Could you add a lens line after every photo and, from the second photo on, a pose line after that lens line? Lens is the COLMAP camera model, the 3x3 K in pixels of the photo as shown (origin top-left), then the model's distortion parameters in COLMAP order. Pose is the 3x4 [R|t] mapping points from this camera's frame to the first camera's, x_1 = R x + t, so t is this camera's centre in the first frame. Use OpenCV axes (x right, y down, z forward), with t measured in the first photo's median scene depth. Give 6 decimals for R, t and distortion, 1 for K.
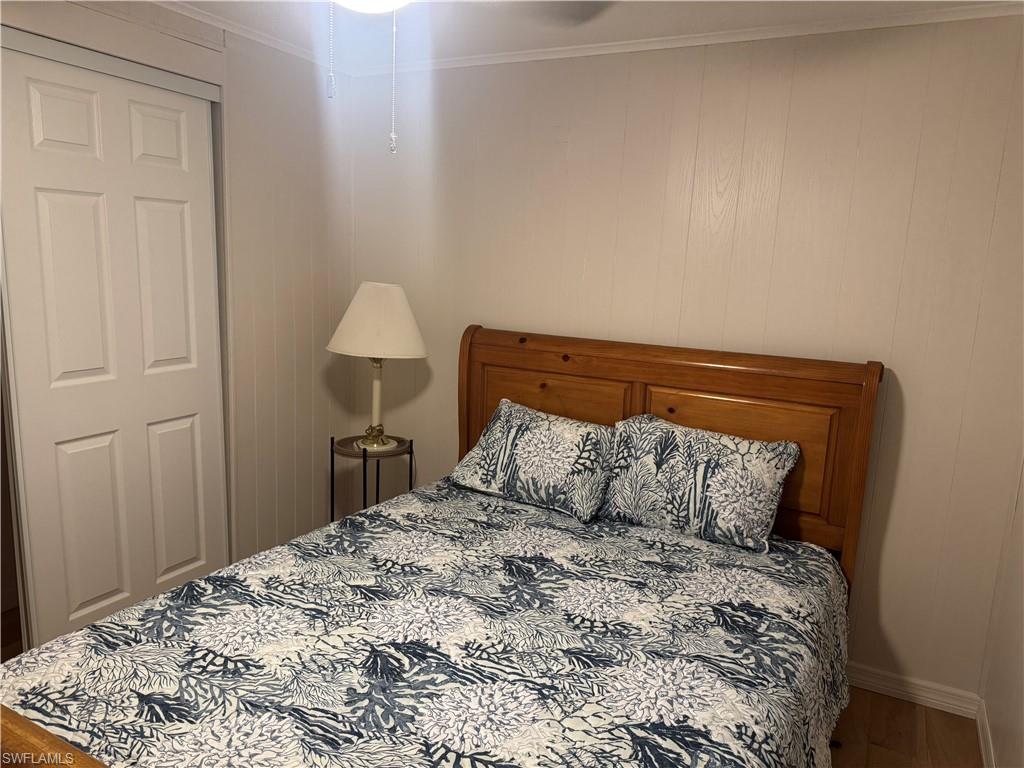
lens RADIAL K [[714.7, 0, 508.9], [0, 714.7, 382.5], [0, 0, 1]] dist [0.085171, -0.129291]
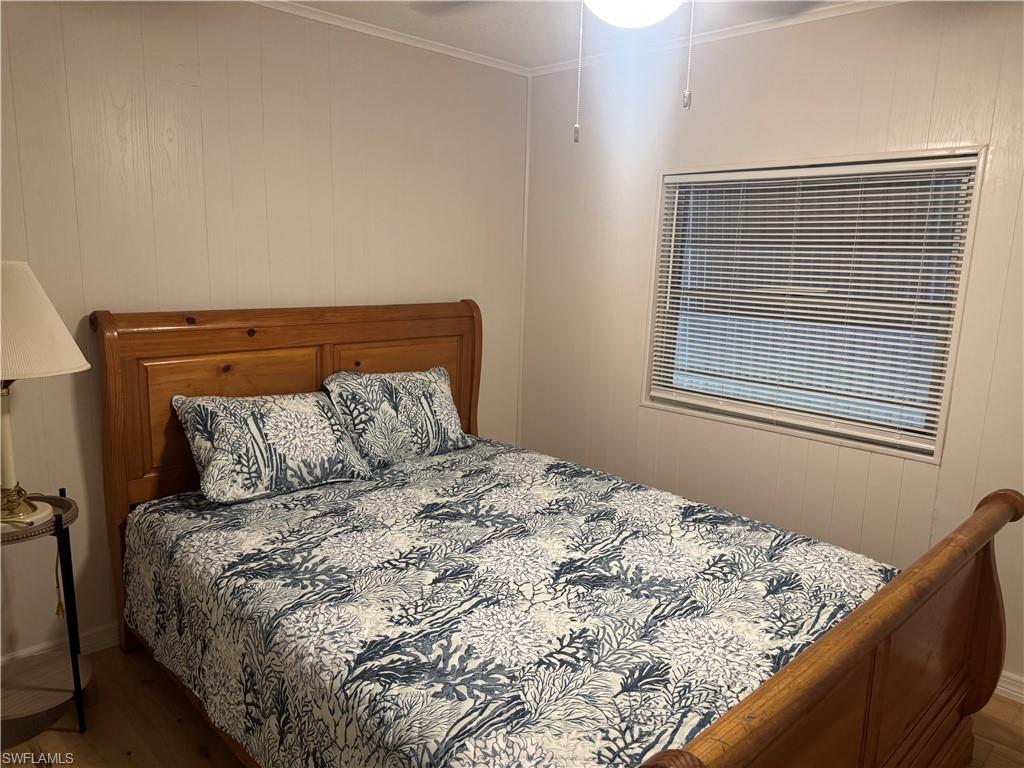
lens RADIAL K [[714.7, 0, 508.9], [0, 714.7, 382.5], [0, 0, 1]] dist [0.085171, -0.129291]
pose [[0.313350, -0.209584, 0.926222, -0.853289], [0.154325, 0.973615, 0.168098, -0.096108], [-0.937014, 0.090266, 0.337427, 0.490781]]
